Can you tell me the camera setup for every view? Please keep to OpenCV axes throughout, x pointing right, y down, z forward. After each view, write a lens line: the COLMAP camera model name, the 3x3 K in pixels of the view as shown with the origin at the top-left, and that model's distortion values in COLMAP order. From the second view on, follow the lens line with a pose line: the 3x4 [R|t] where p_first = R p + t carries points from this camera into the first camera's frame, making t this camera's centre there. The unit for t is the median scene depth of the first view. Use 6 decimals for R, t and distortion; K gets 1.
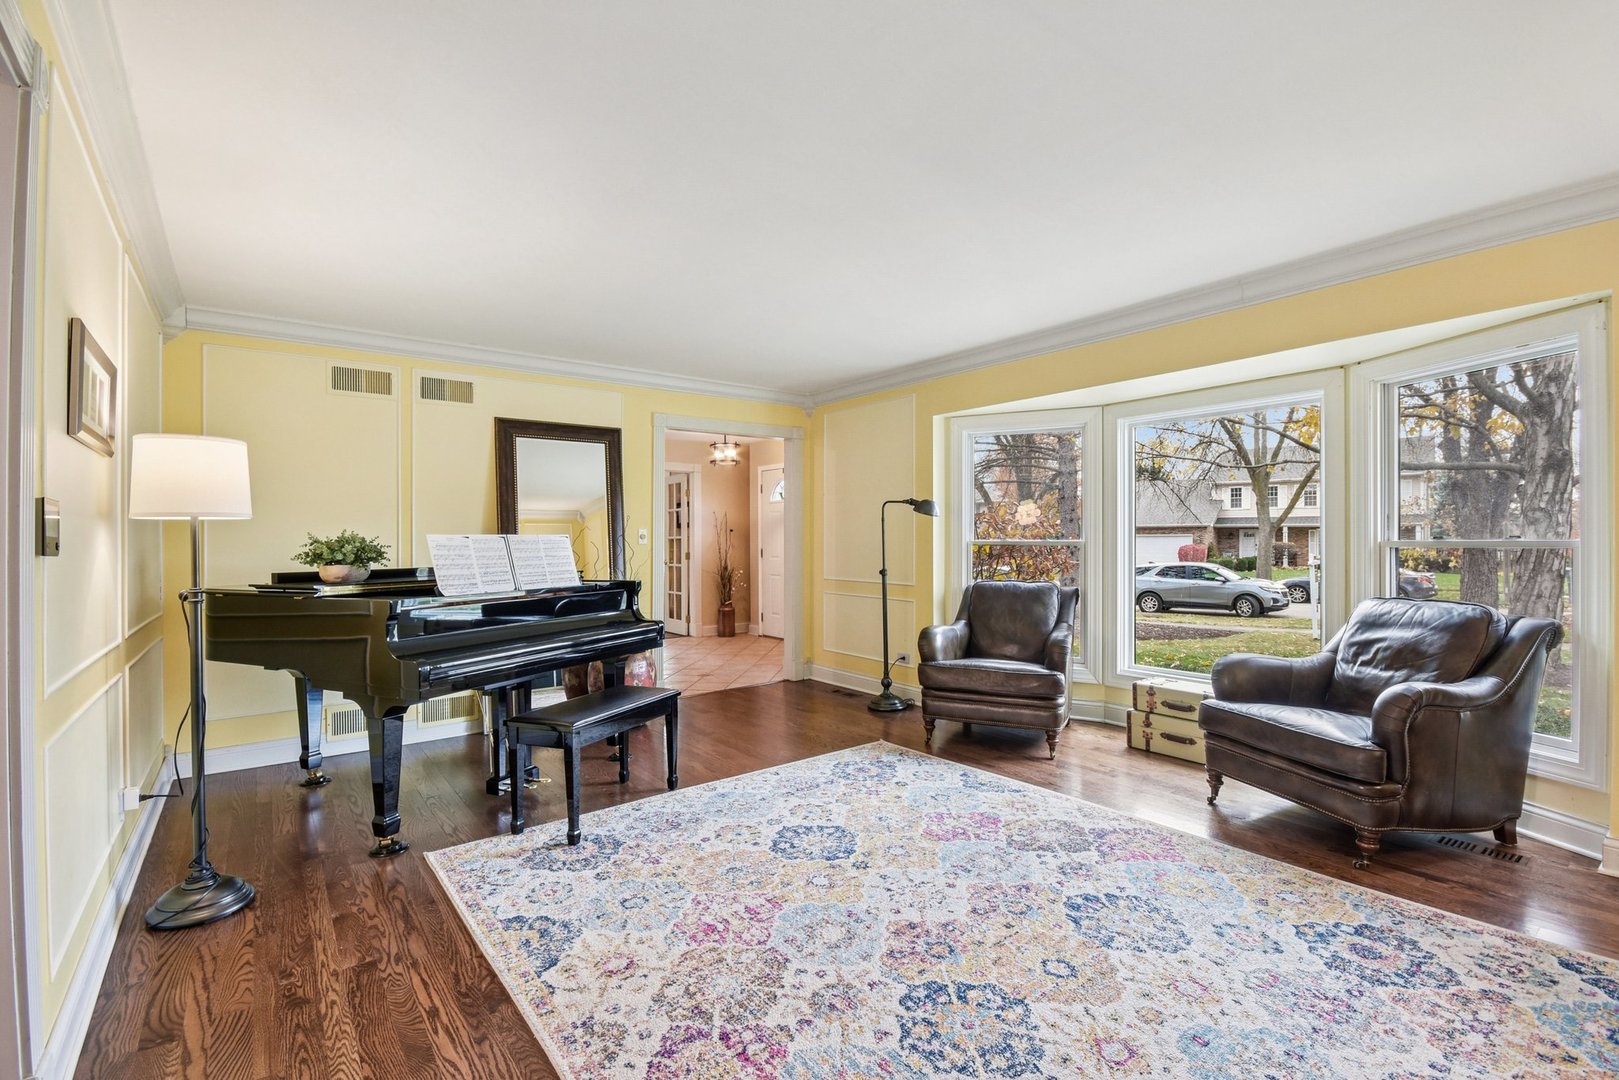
lens RADIAL K [[721.8, 0, 804.3], [0, 721.8, 539.5], [0, 0, 1]] dist [-0.000740, -0.004593]
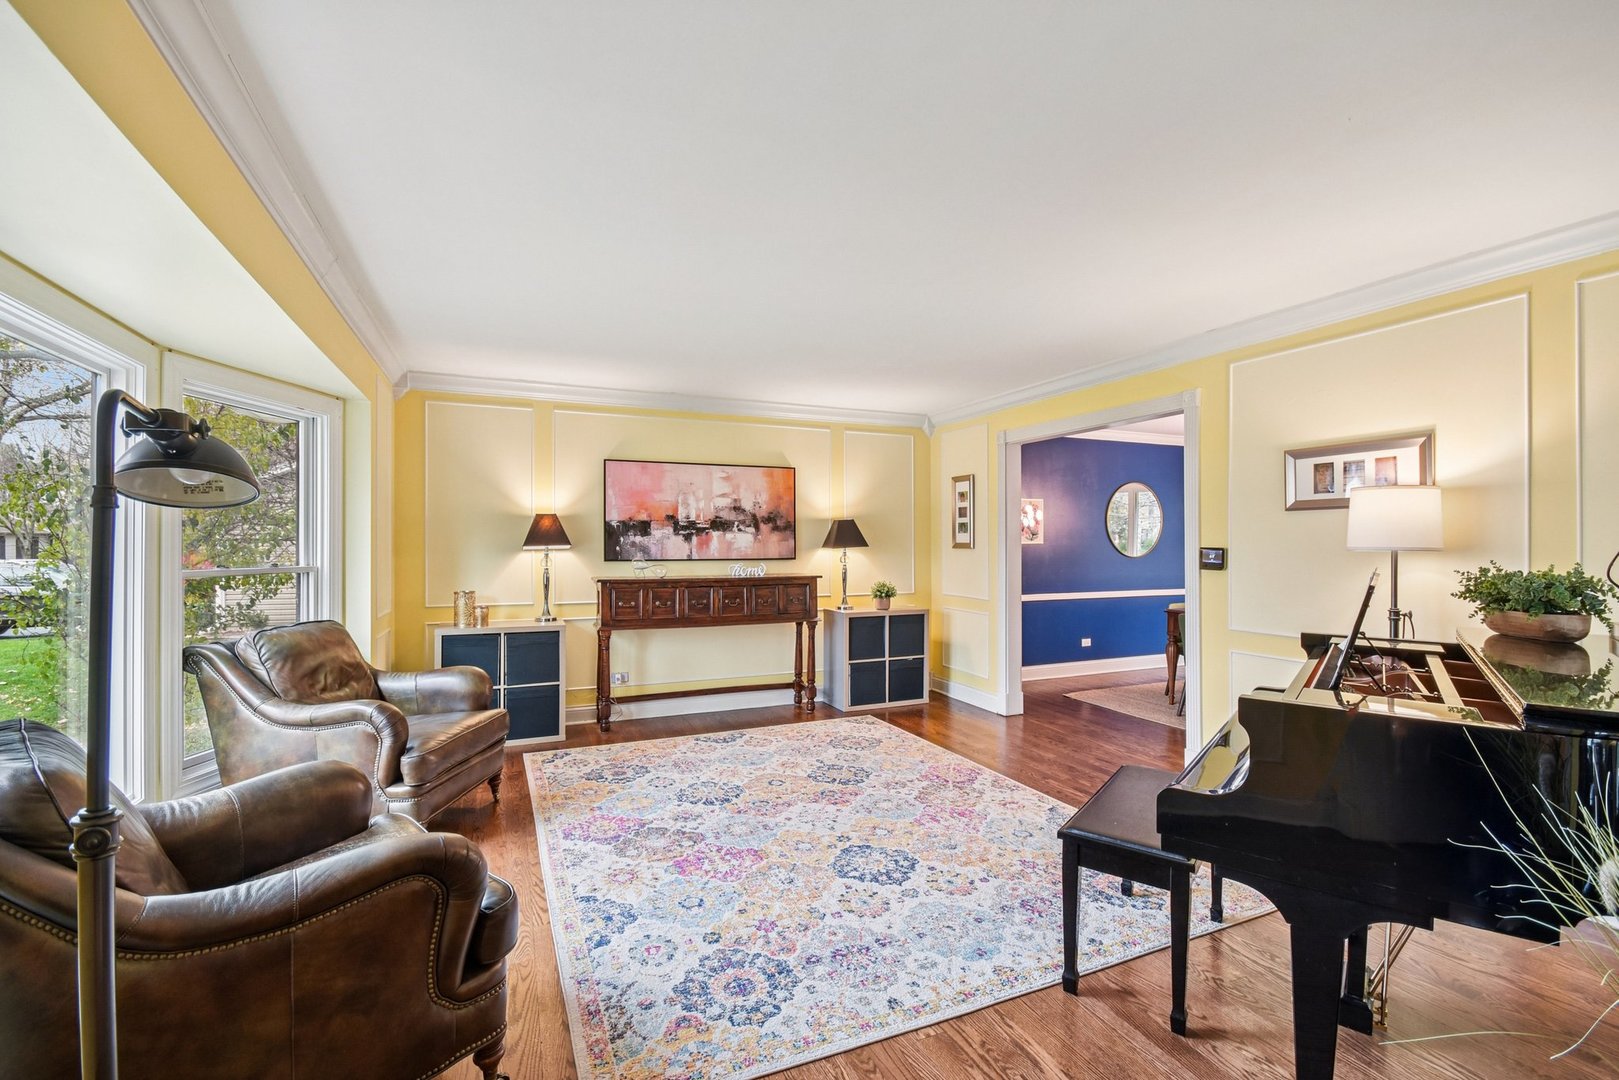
lens RADIAL K [[721.8, 0, 812.1], [0, 721.8, 542.4], [0, 0, 1]] dist [-0.000740, -0.004593]
pose [[-0.972397, 0.002578, 0.233316, -0.131329], [0.000542, 0.999961, -0.008791, -0.027802], [-0.233330, -0.008422, -0.972361, 1.883736]]
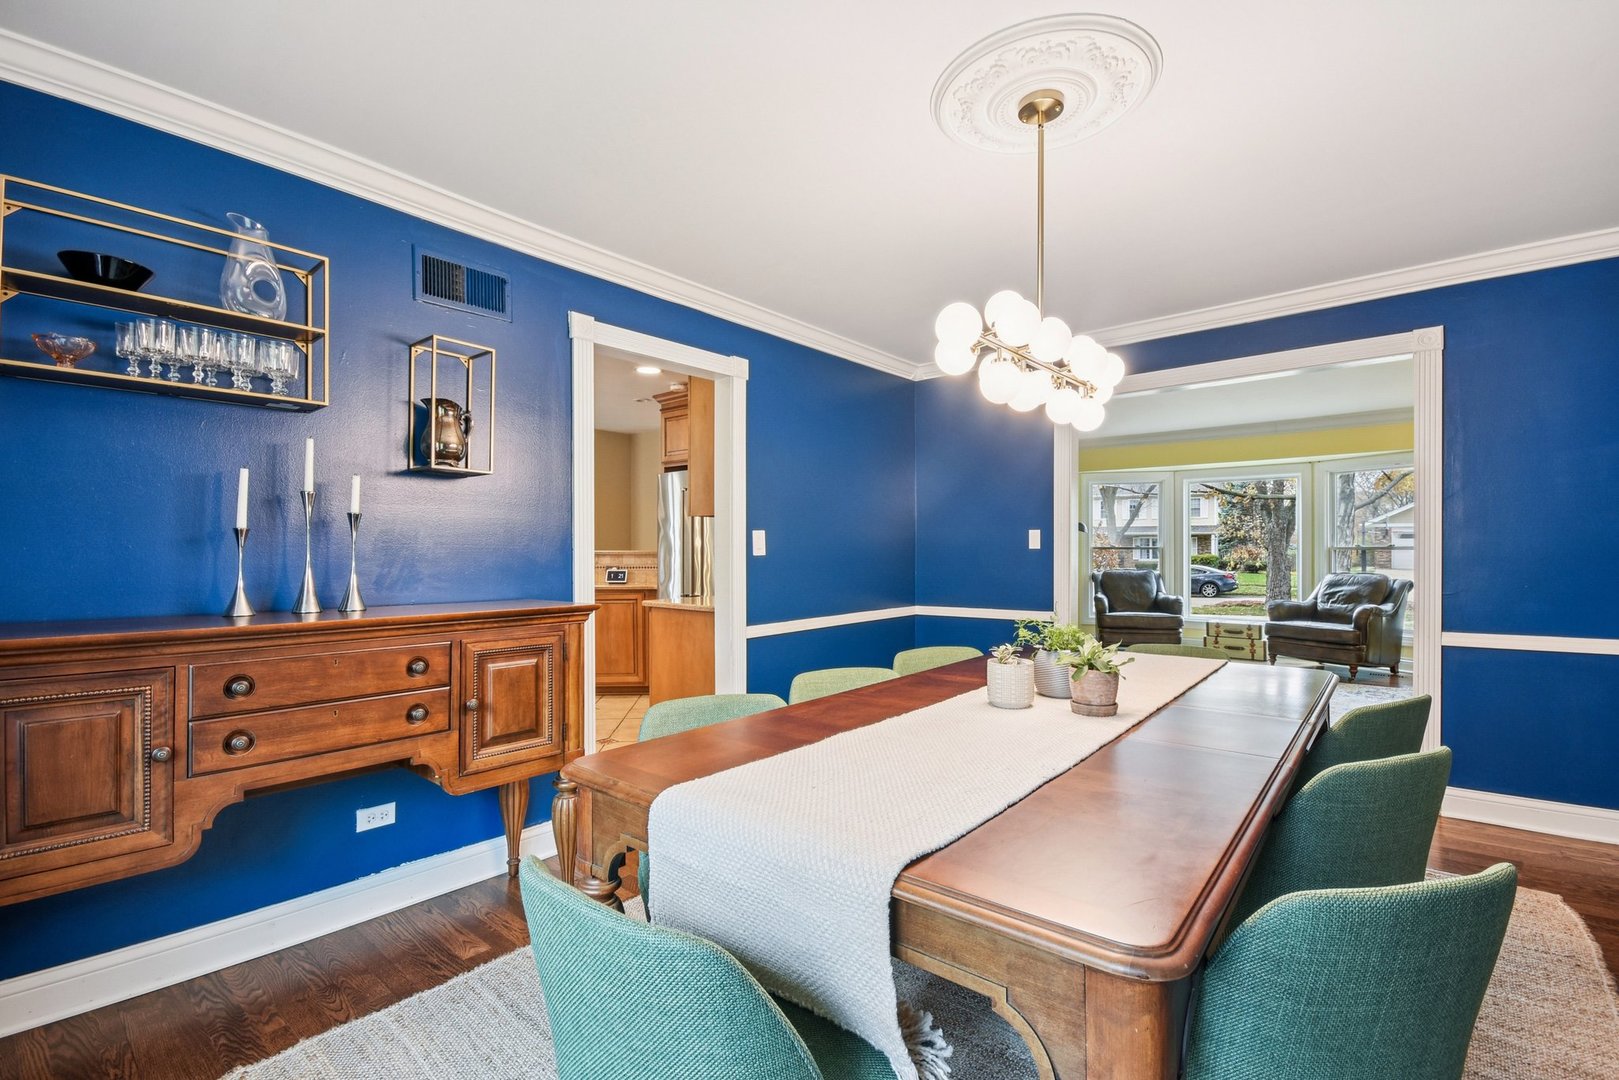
lens RADIAL K [[721.8, 0, 806.0], [0, 721.8, 544.0], [0, 0, 1]] dist [-0.000740, -0.004593]
pose [[0.976828, 0.001699, 0.214018, -1.313645], [-0.001580, 0.999998, -0.000729, -0.002249], [-0.214019, 0.000374, 0.976829, -0.836018]]
